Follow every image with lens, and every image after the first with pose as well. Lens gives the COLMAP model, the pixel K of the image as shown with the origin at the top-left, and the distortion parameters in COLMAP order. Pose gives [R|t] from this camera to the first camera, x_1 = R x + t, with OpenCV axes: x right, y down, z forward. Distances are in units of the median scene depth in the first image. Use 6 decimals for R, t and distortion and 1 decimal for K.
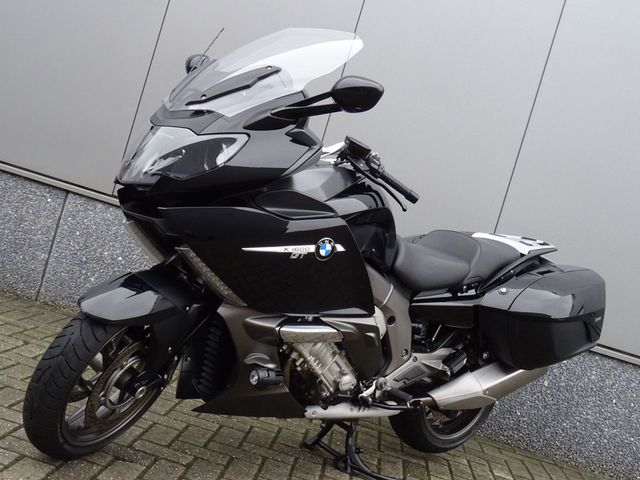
lens RADIAL K [[787.9, 0, 319.7], [0, 787.9, 239.9], [0, 0, 1]] dist [-0.024365, 0.000000]
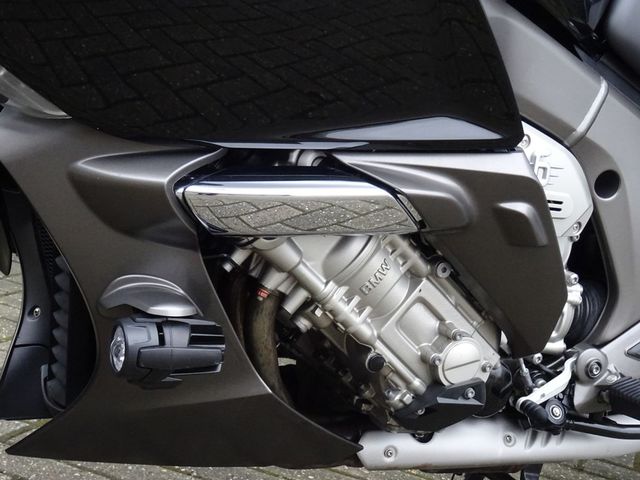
lens RADIAL K [[1158.9, 0, 320.1], [0, 1158.9, 240.4], [0, 0, 1]] dist [-0.033341, 0.000000]
pose [[0.969740, -0.054696, -0.237935, 0.096911], [0.066557, 0.996894, 0.042097, 0.107202], [0.234894, -0.056659, 0.970368, 0.523344]]
